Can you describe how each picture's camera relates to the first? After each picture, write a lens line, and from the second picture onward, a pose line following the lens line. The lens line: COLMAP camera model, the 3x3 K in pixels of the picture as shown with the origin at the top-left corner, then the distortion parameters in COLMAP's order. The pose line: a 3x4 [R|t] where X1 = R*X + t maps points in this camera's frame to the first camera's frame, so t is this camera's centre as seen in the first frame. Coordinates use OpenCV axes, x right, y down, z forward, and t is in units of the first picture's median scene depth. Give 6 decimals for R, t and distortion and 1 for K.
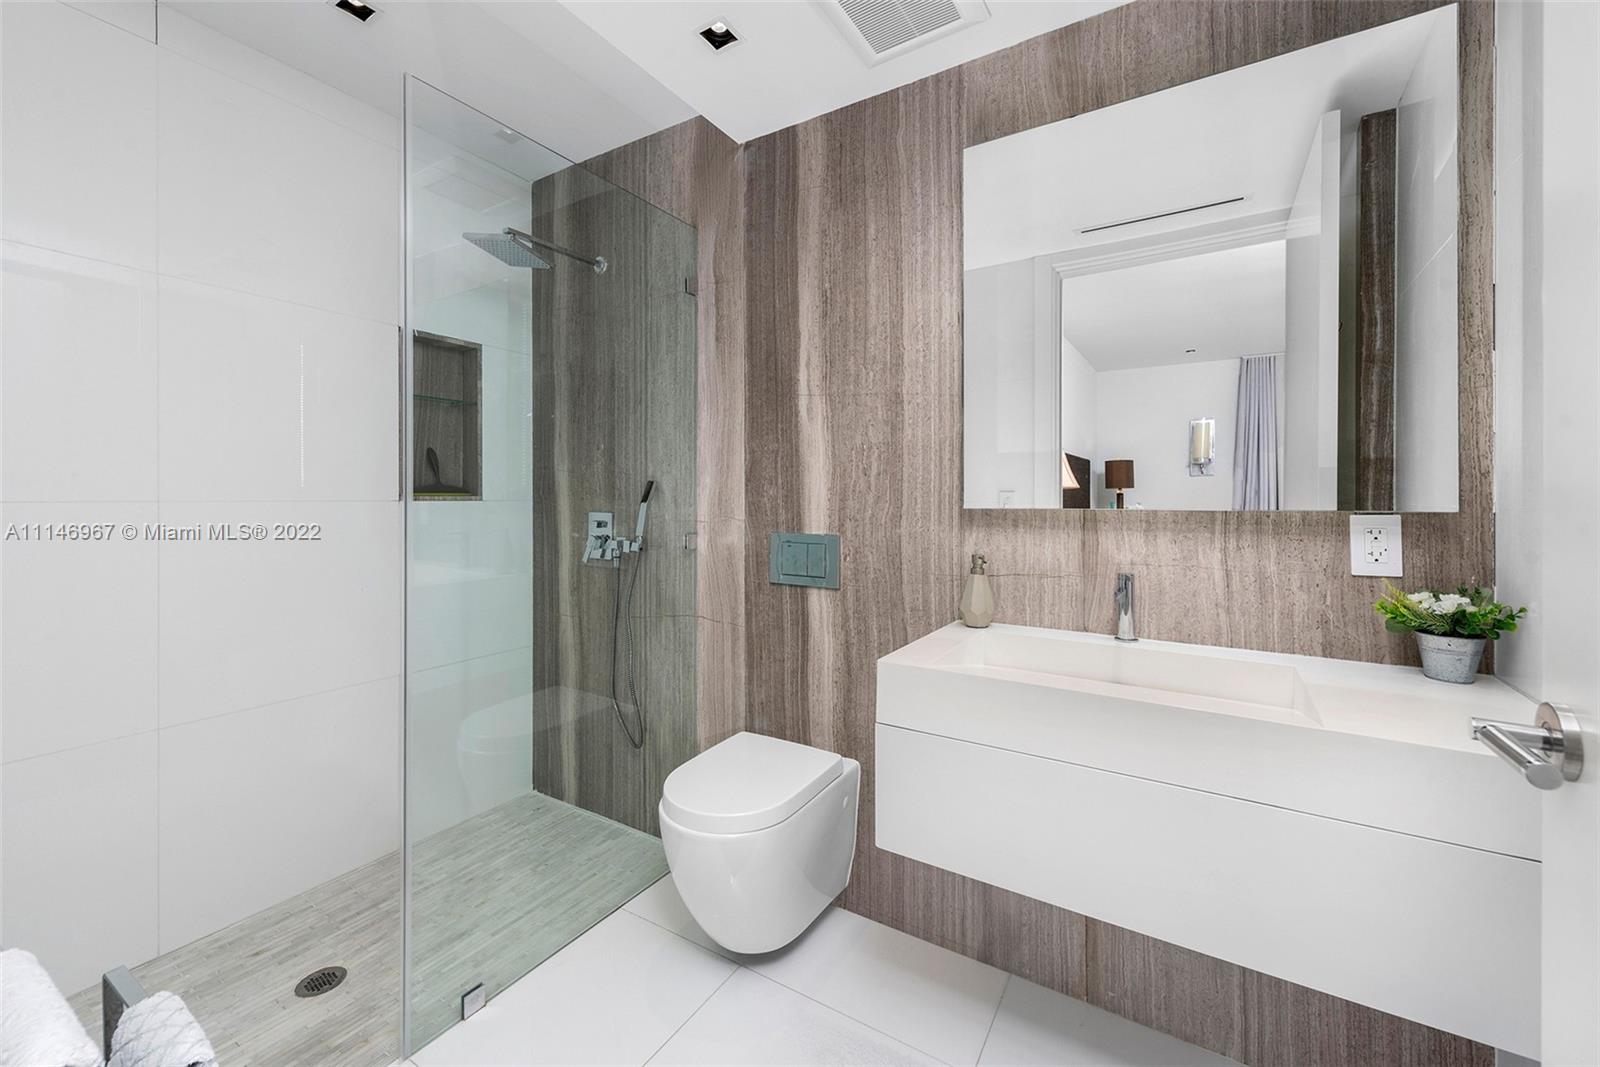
lens RADIAL K [[632.1, 0, 799.2], [0, 632.1, 504.3], [0, 0, 1]] dist [0.000850, 0.000076]
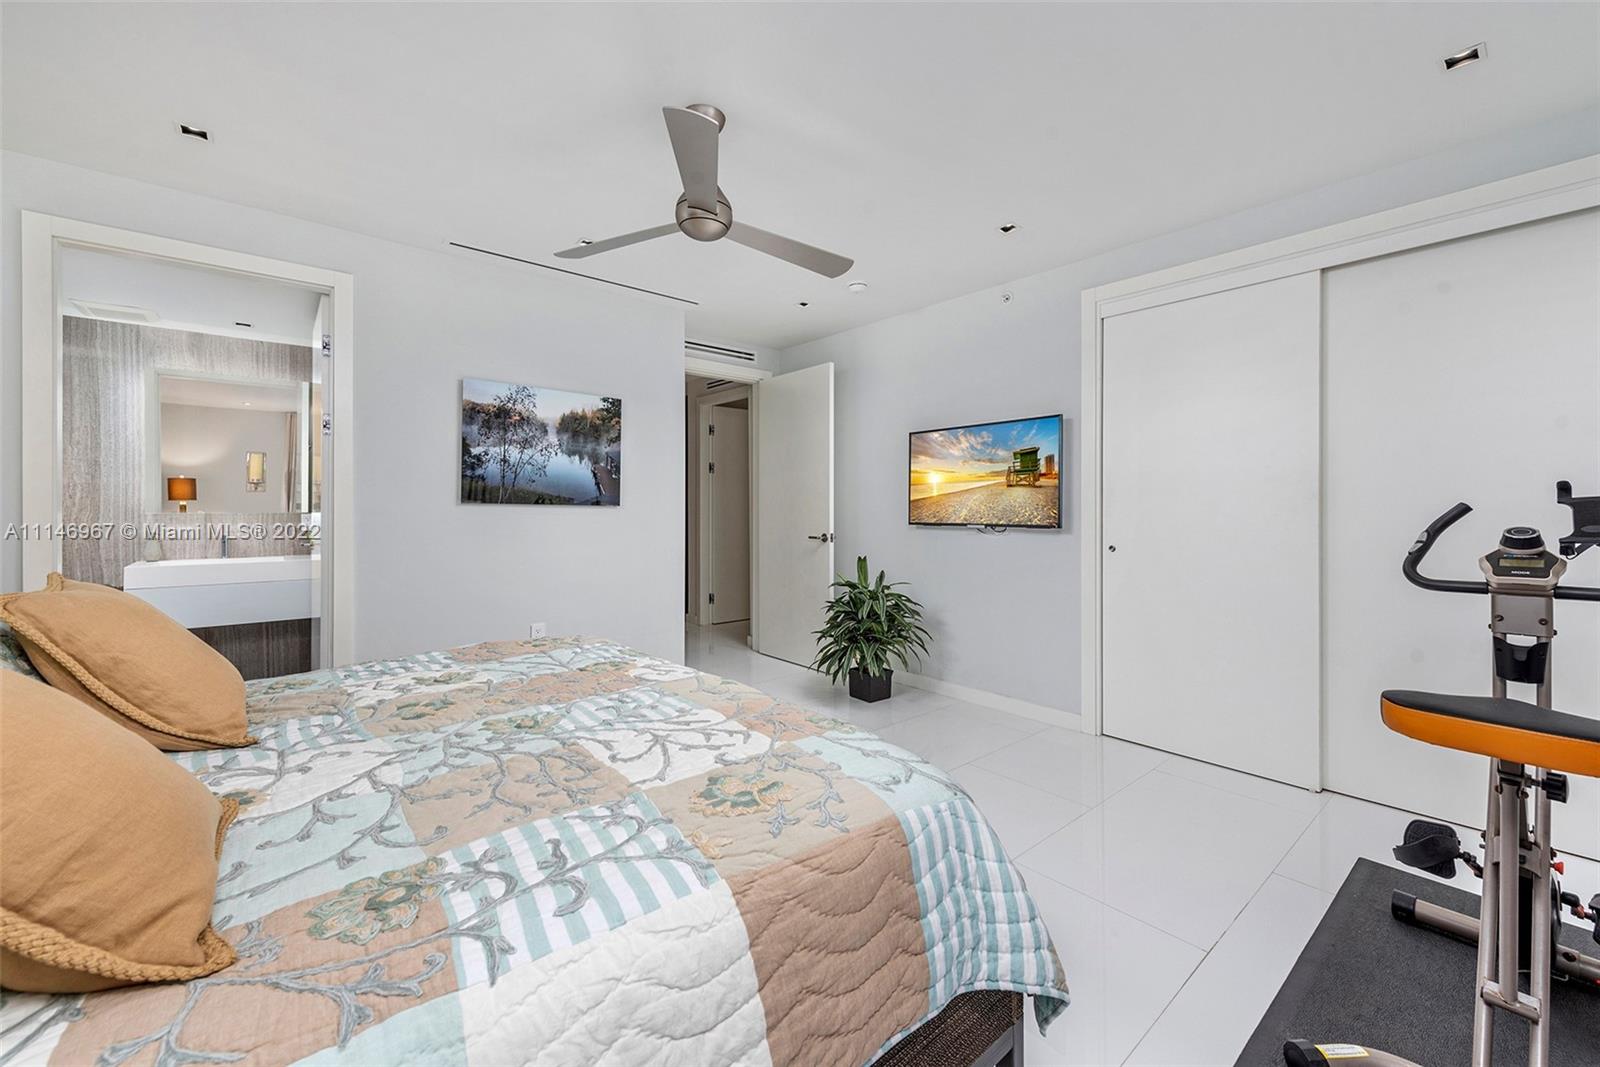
lens RADIAL K [[632.1, 0, 799.2], [0, 632.1, 504.3], [0, 0, 1]] dist [0.000850, 0.000076]
pose [[0.313217, 0.002086, 0.949679, -1.155028], [0.014656, 0.999868, -0.007031, 0.023508], [-0.949569, 0.016121, 0.313145, -1.968142]]
